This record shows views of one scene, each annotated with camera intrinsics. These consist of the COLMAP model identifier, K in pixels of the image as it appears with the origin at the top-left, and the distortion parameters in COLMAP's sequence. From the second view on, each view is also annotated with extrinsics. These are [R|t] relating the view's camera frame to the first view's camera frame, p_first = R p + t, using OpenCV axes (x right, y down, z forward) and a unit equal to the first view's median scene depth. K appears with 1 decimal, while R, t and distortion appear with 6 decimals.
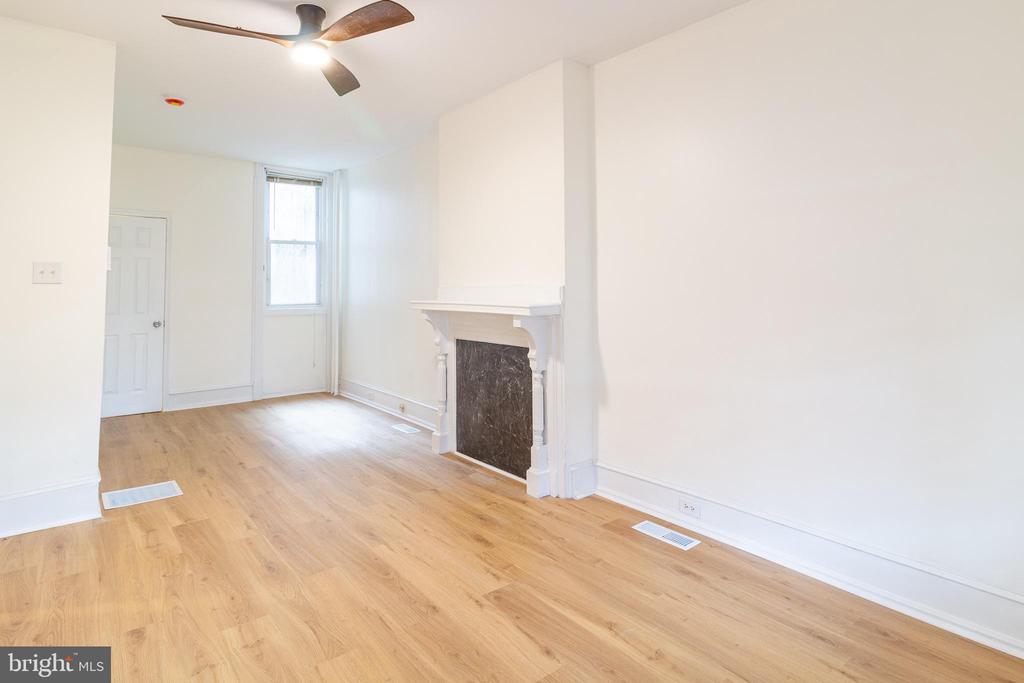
lens RADIAL K [[535.2, 0, 522.7], [0, 535.2, 262.3], [0, 0, 1]] dist [-0.001433, 0.000192]
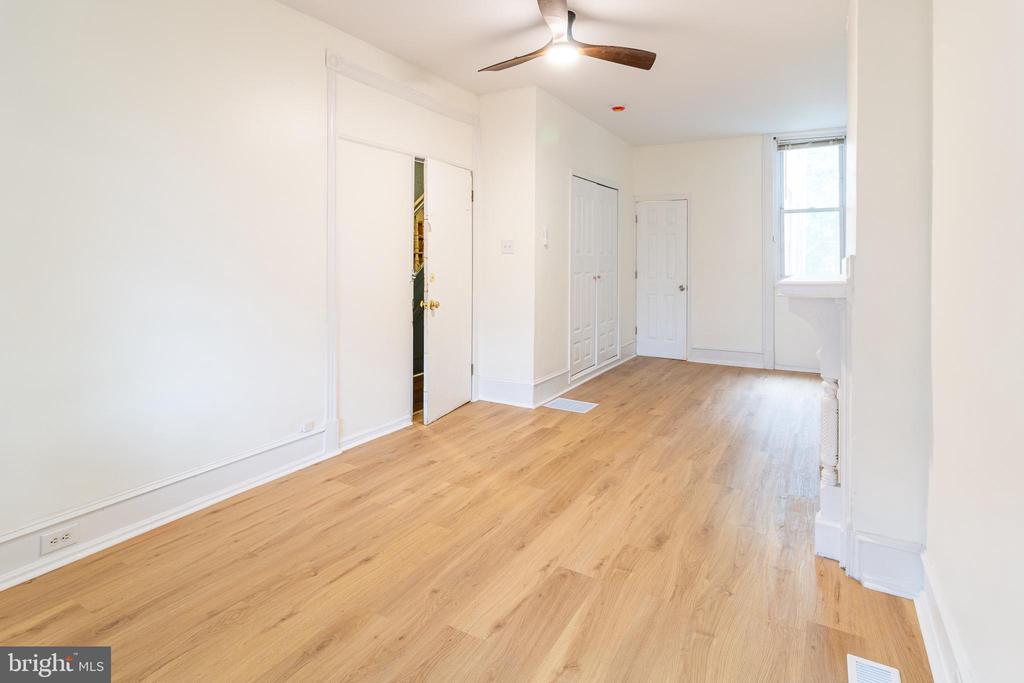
lens RADIAL K [[535.2, 0, 522.7], [0, 535.2, 262.3], [0, 0, 1]] dist [-0.001433, 0.000192]
pose [[0.366888, 0.010946, -0.930201, 0.595981], [0.036391, 0.998996, 0.026109, 0.024417], [0.929553, -0.043430, 0.366121, 0.438502]]
